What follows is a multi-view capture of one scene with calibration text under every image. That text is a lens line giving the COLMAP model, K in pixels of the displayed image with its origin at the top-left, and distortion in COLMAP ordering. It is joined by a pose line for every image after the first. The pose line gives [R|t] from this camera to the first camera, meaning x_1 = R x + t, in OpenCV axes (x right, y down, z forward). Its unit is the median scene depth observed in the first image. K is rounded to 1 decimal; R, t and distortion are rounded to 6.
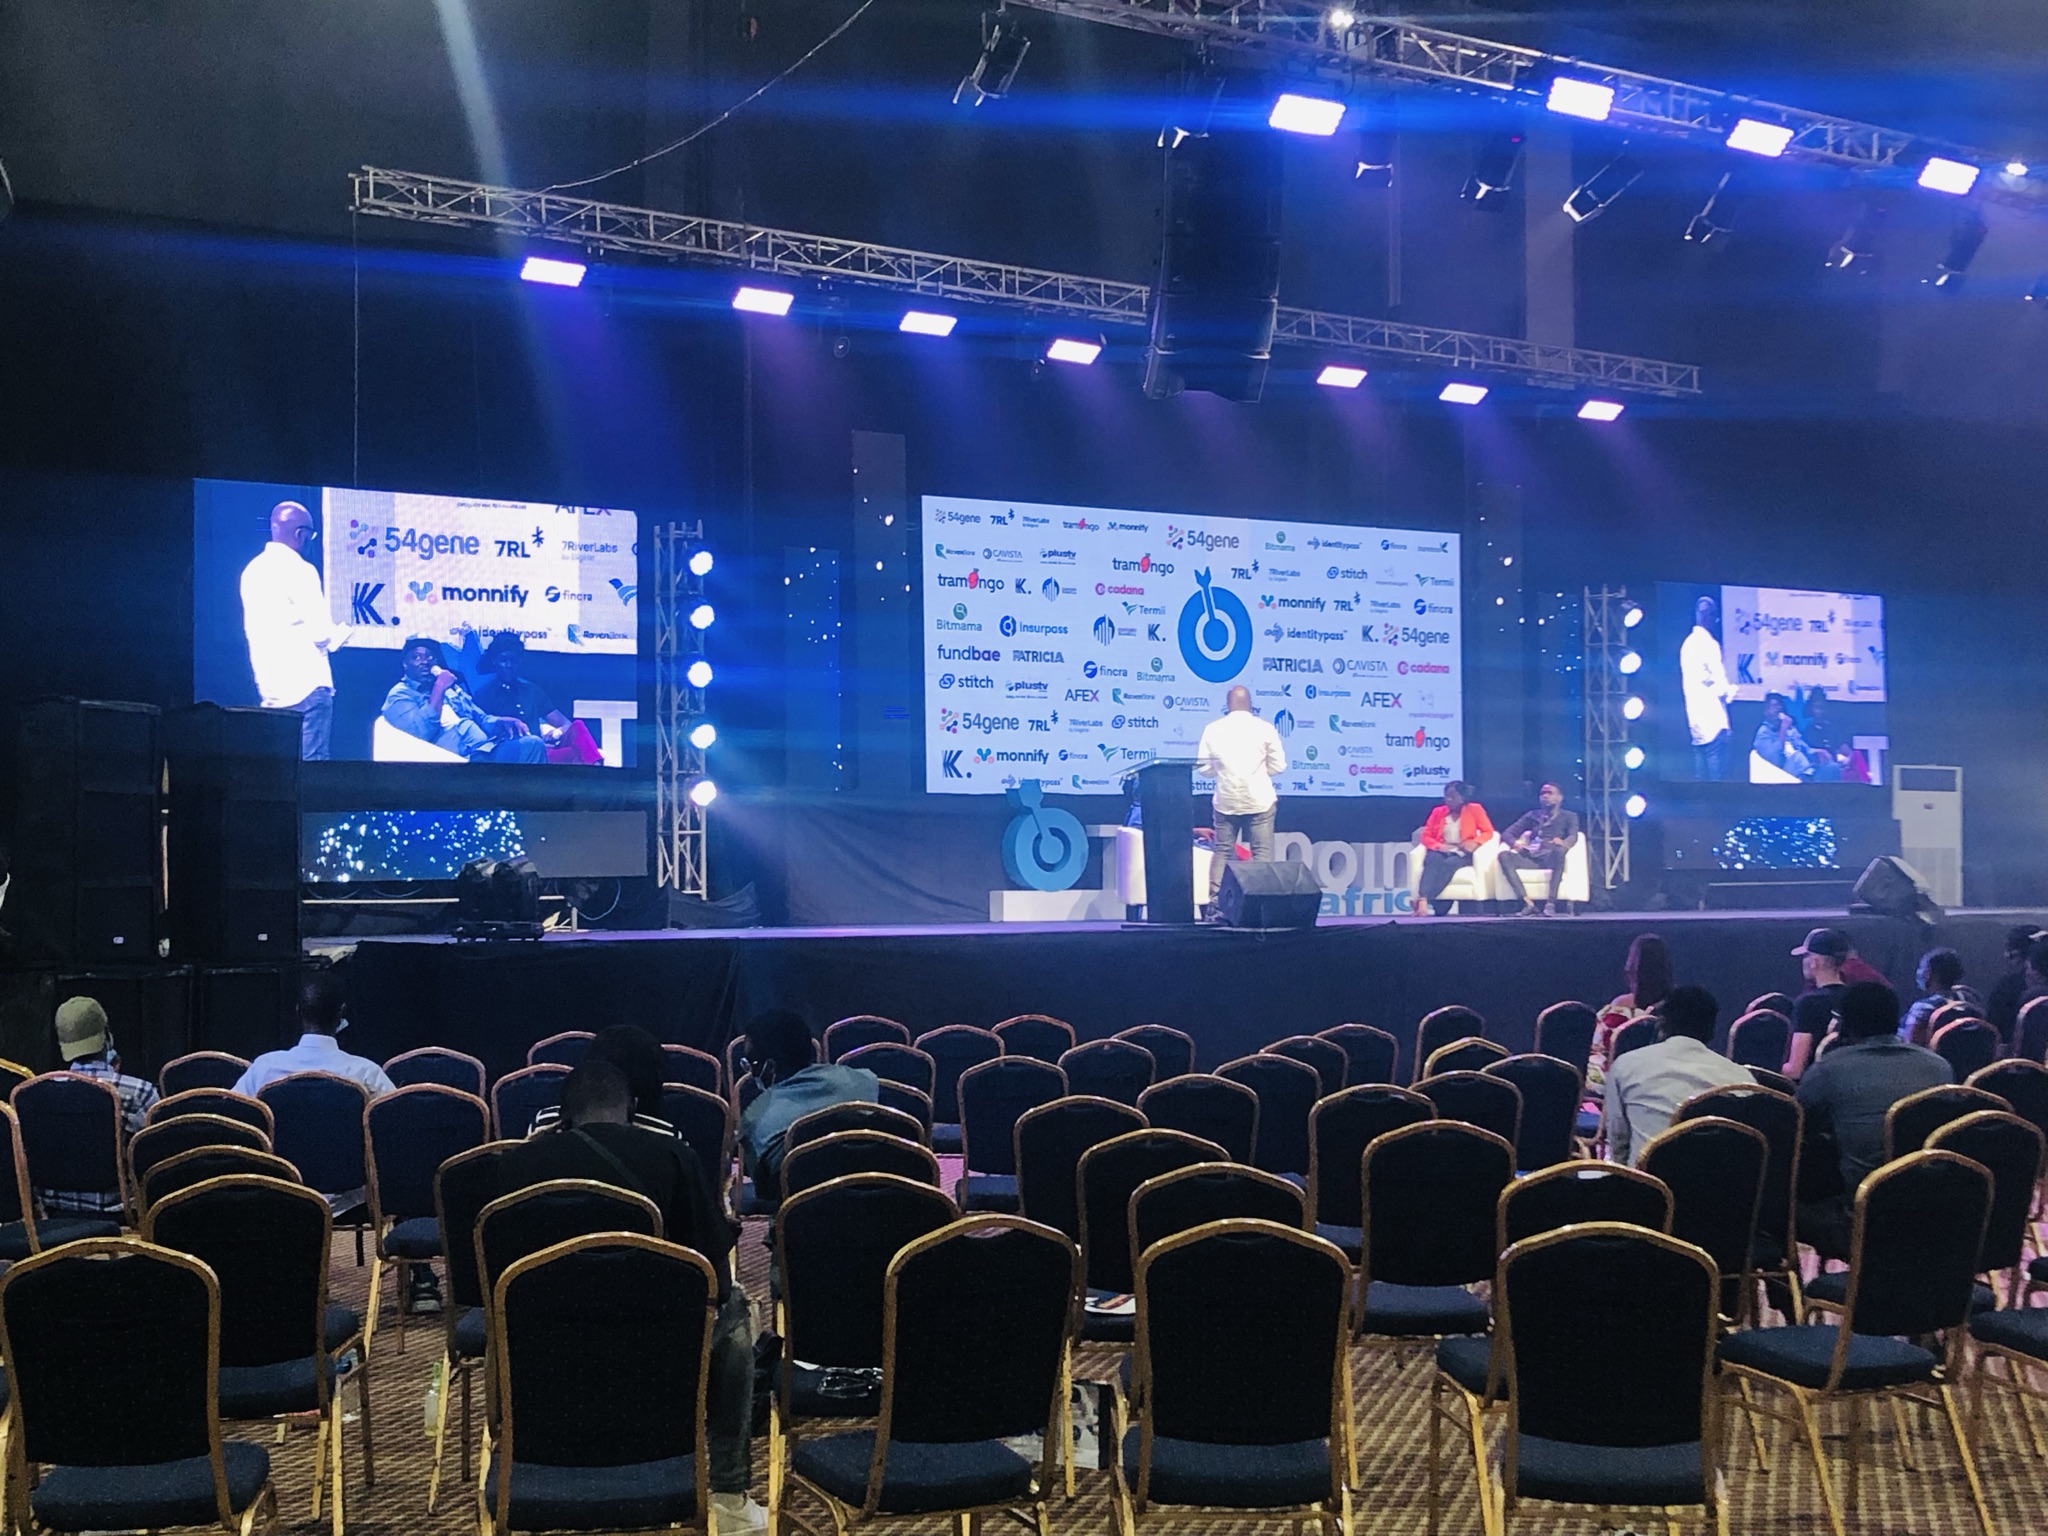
lens RADIAL K [[2913.2, 0, 1024.0], [0, 2913.2, 768.0], [0, 0, 1]] dist [-0.002375, 0.032848]
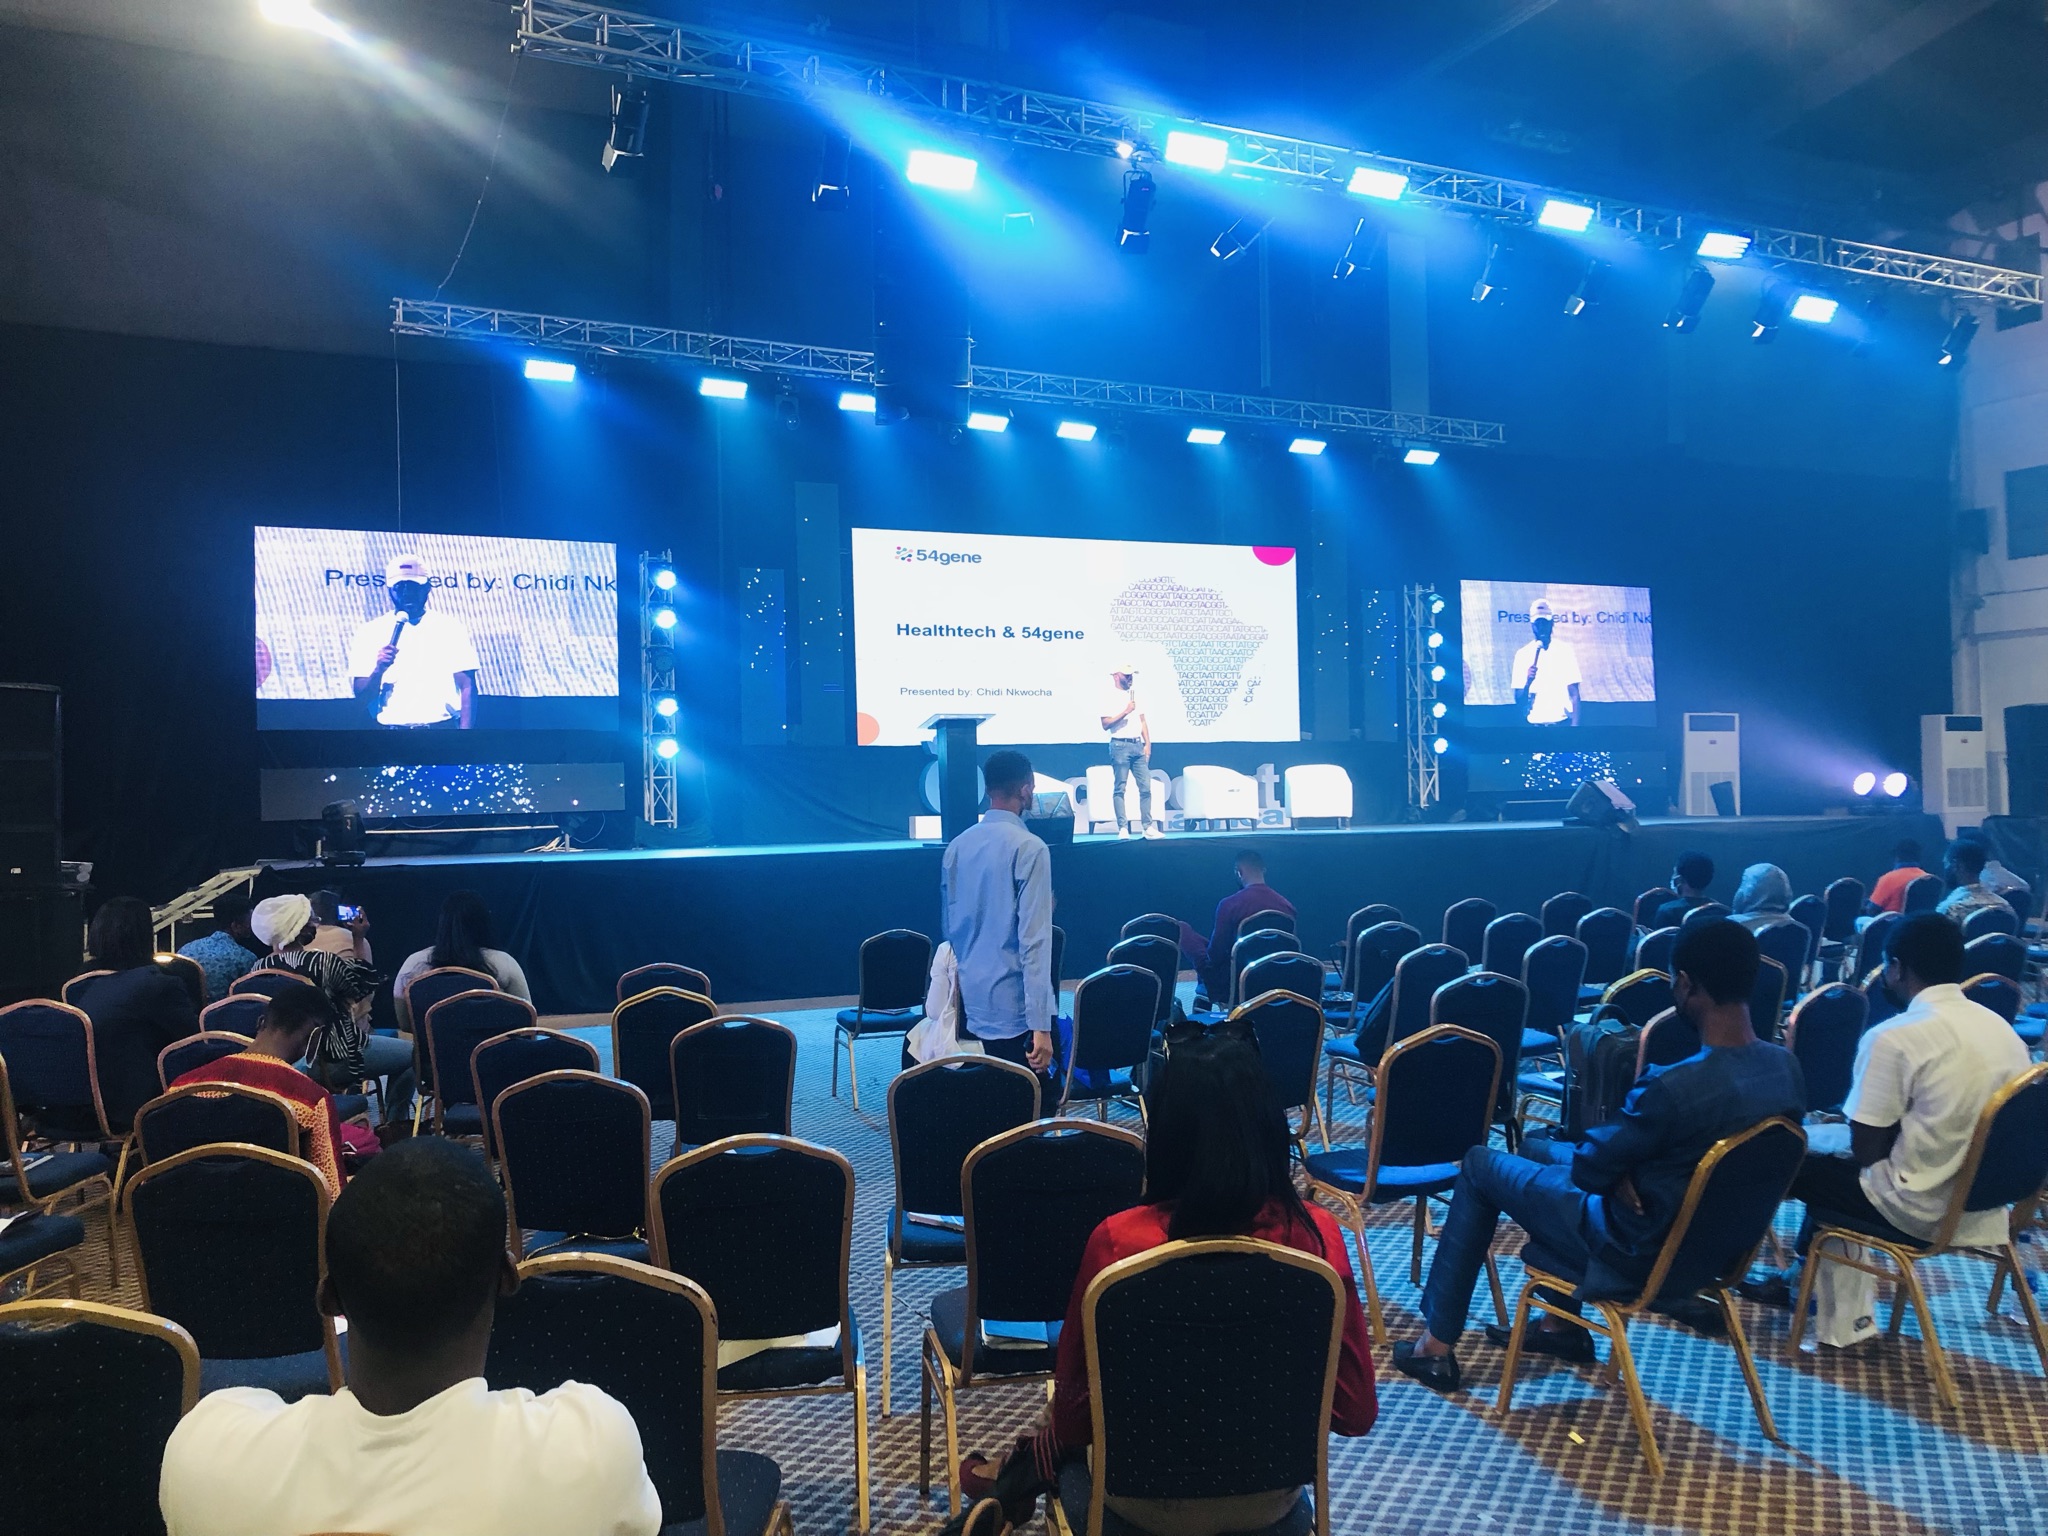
lens RADIAL K [[1710.3, 0, 1024.0], [0, 1710.3, 768.0], [0, 0, 1]] dist [-0.001762, -0.003299]
pose [[0.988062, -0.017963, -0.153008, 0.162674], [0.020815, 0.999638, 0.017057, 0.006844], [0.152646, -0.020038, 0.988078, 0.212787]]
